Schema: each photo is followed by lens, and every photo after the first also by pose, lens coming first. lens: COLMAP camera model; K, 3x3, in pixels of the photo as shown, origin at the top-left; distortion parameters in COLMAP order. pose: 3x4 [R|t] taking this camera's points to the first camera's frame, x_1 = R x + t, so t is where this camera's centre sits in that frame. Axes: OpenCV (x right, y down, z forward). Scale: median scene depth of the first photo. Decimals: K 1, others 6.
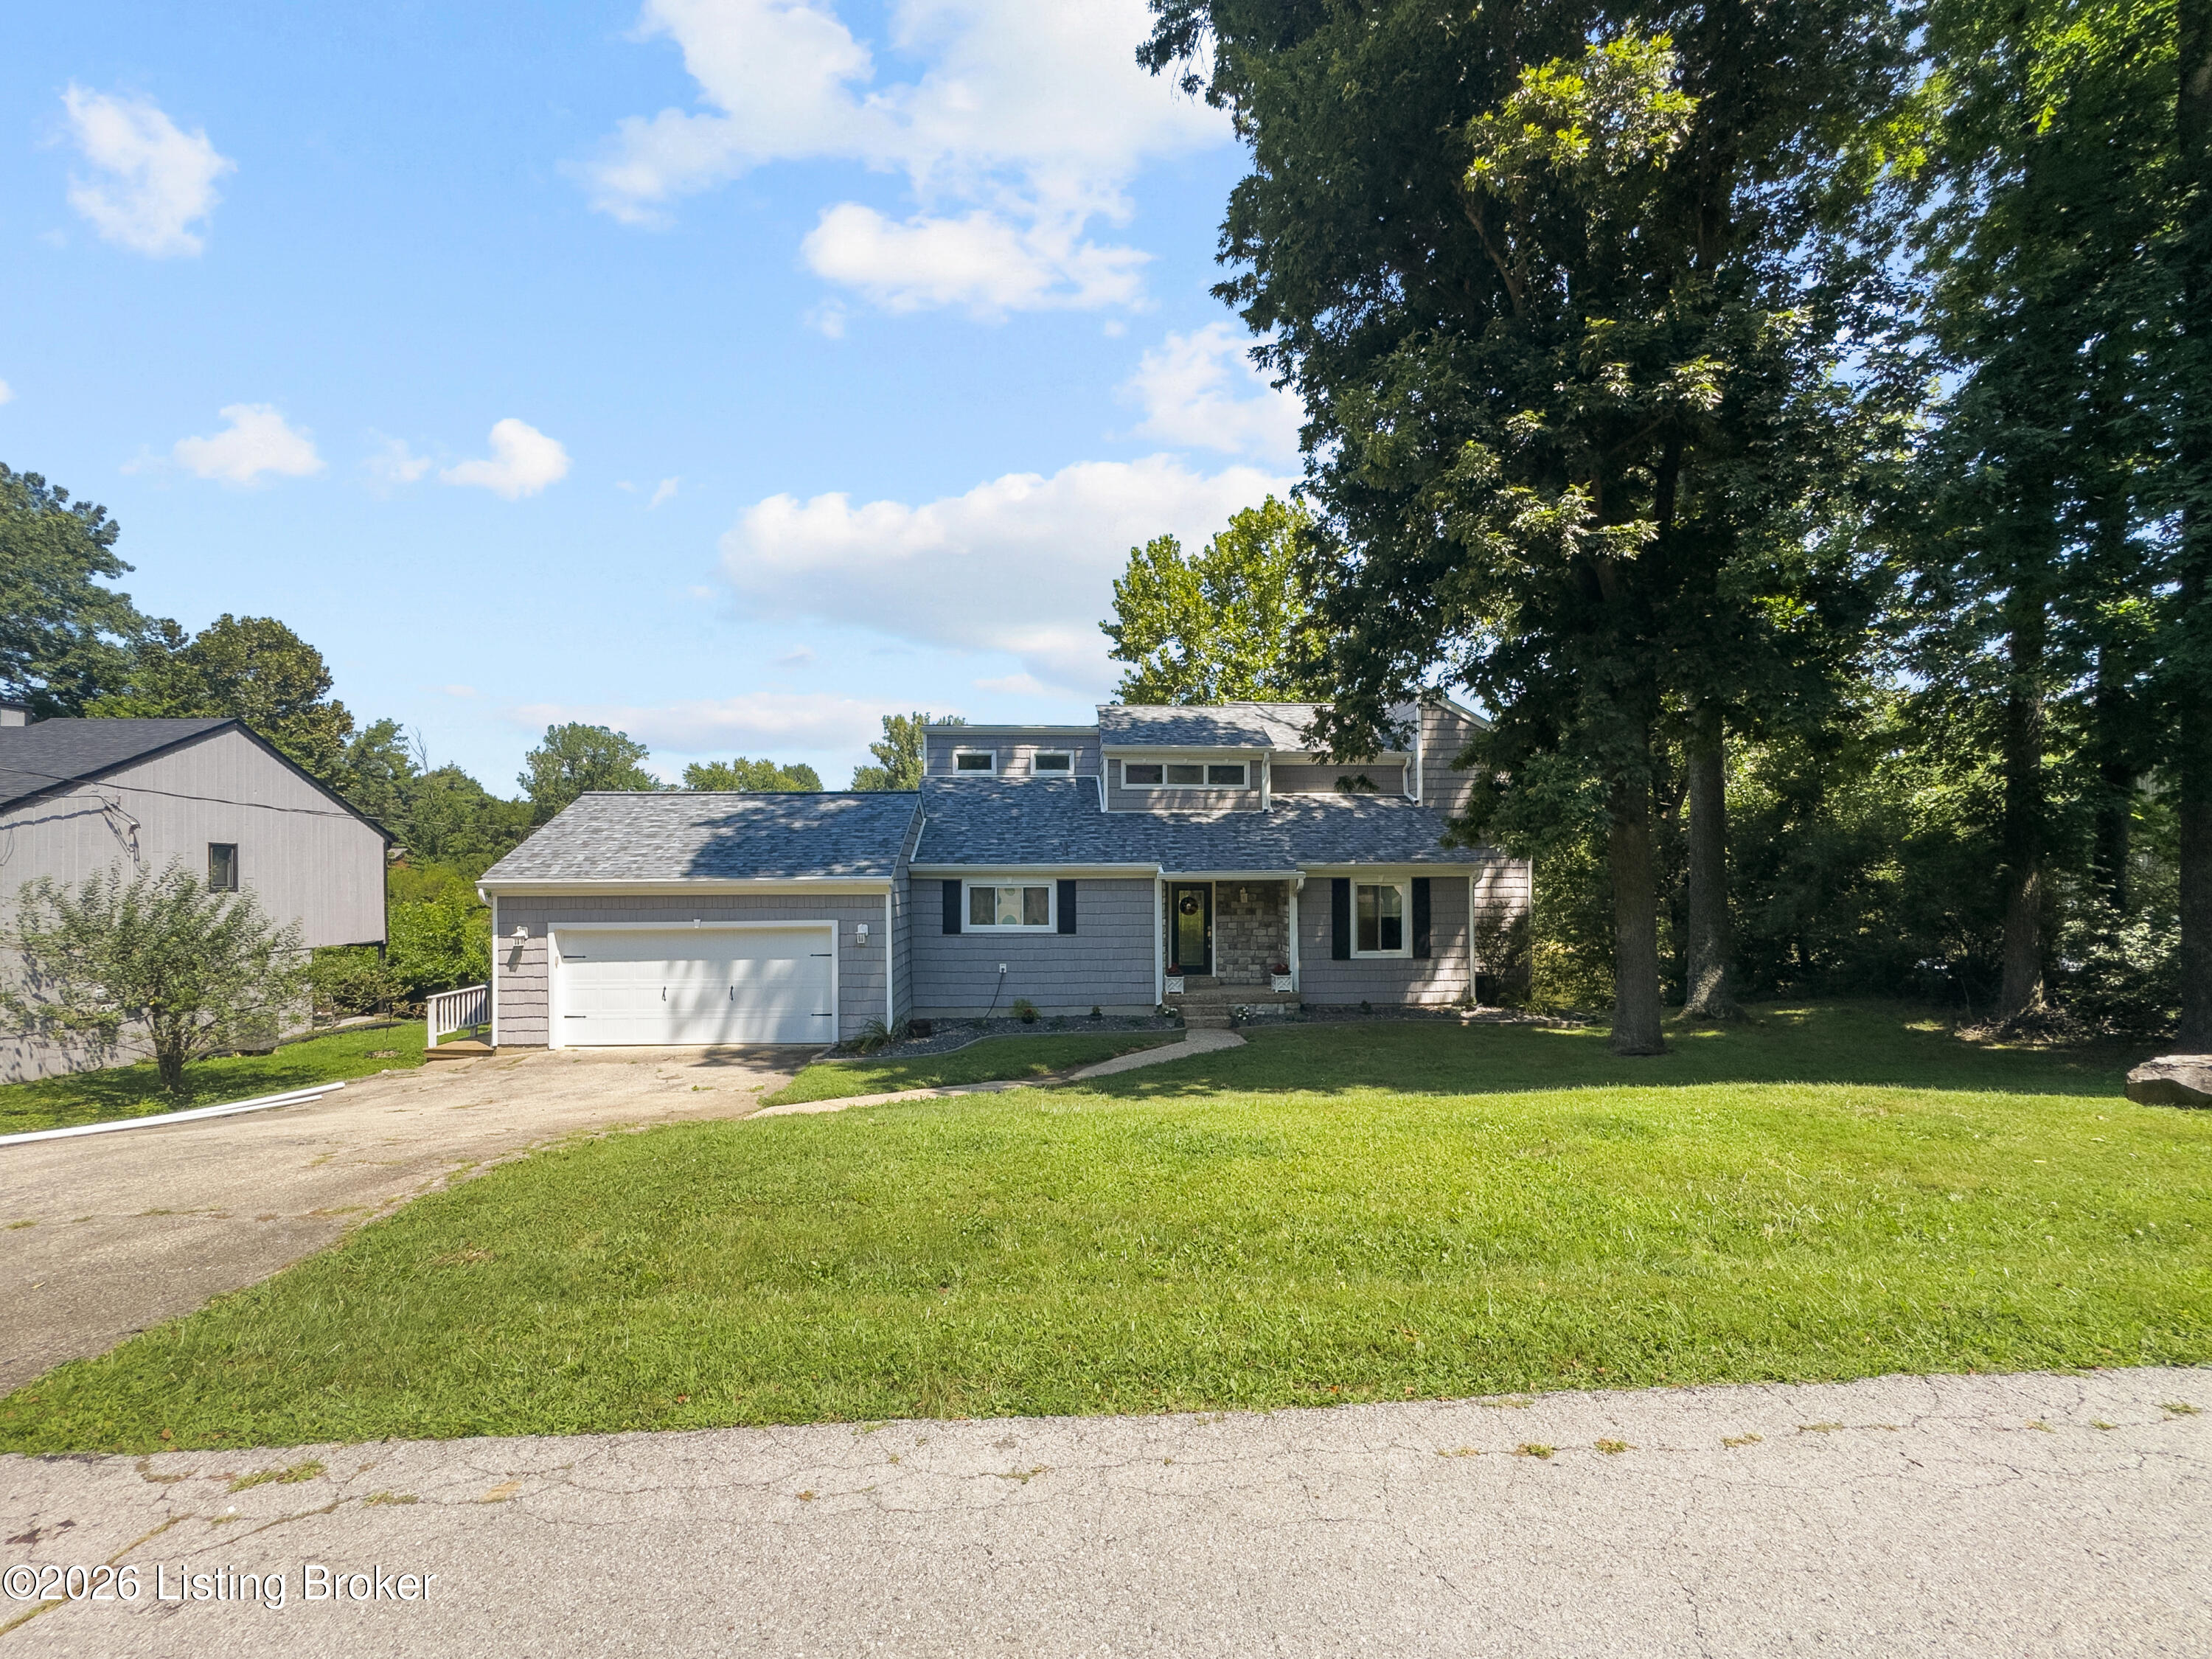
lens RADIAL K [[907.0, 0, 1104.8], [0, 907.0, 858.3], [0, 0, 1]] dist [-0.035176, 0.014641]
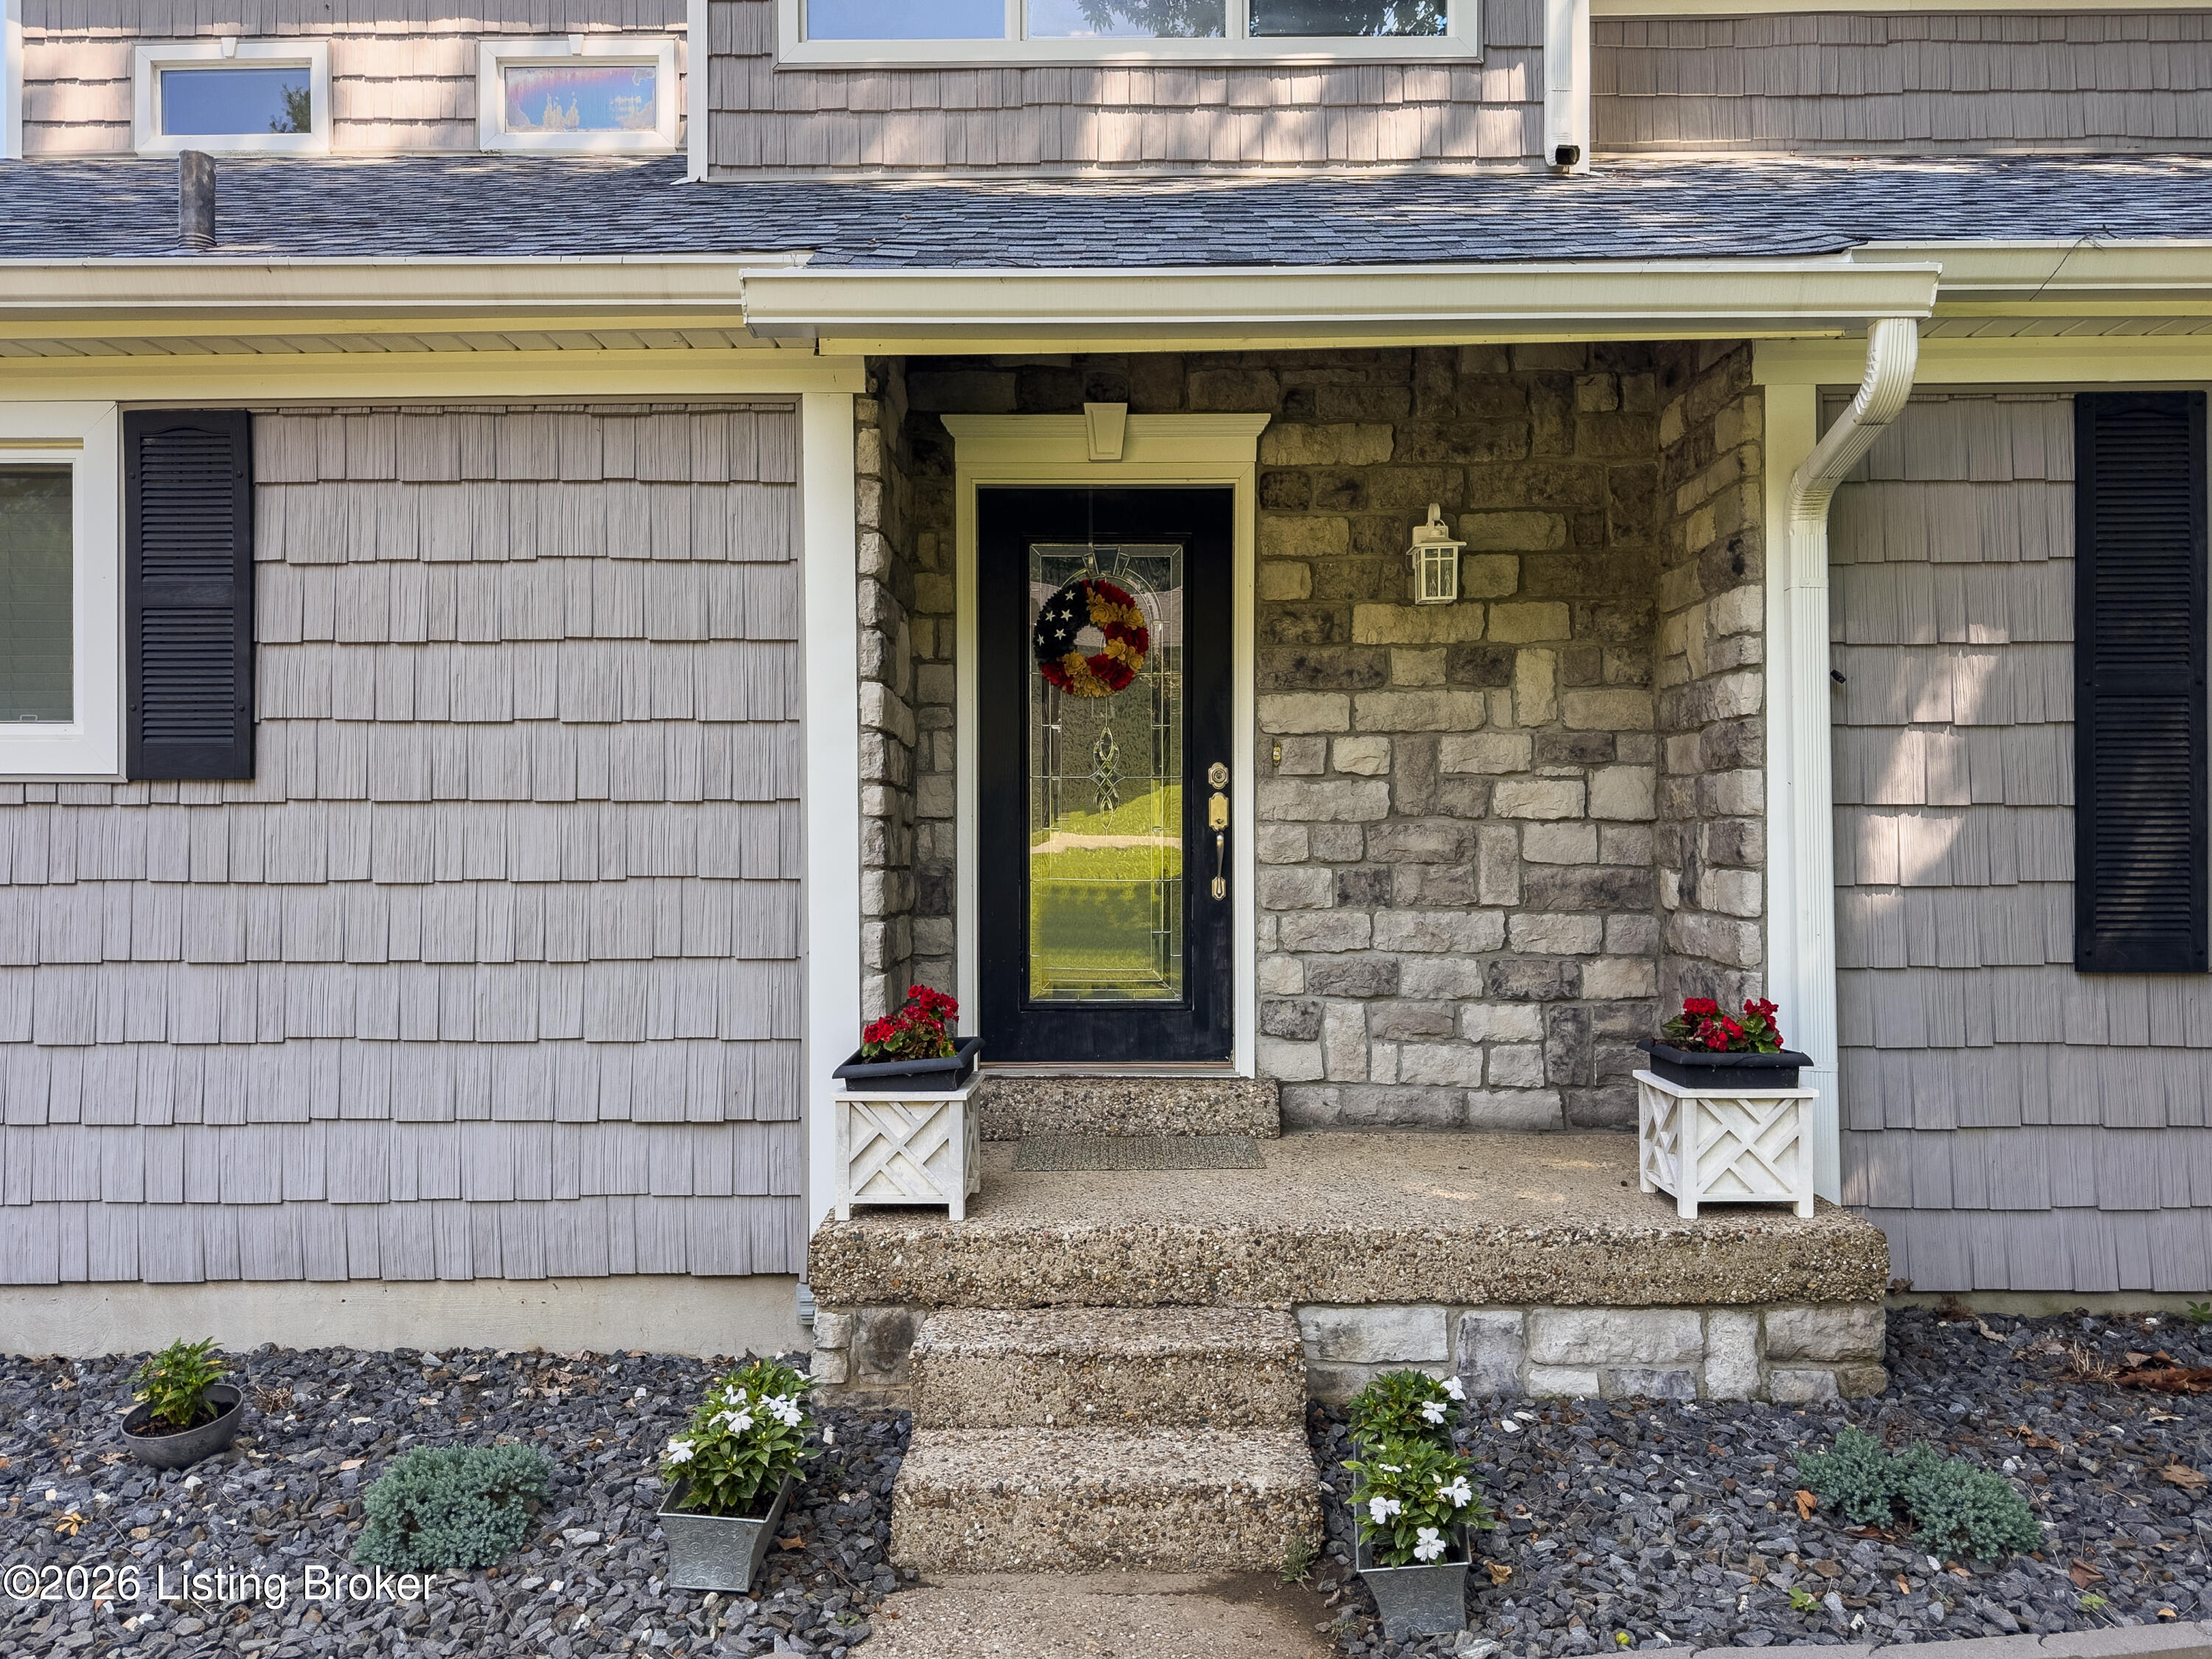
lens RADIAL K [[1553.1, 0, 1108.7], [0, 1553.1, 848.0], [0, 0, 1]] dist [0.077211, -0.087022]
pose [[0.998120, -0.002267, -0.061255, 0.125969], [0.003302, 0.999853, 0.016798, 0.095045], [0.061208, -0.016969, 0.997981, 0.806444]]
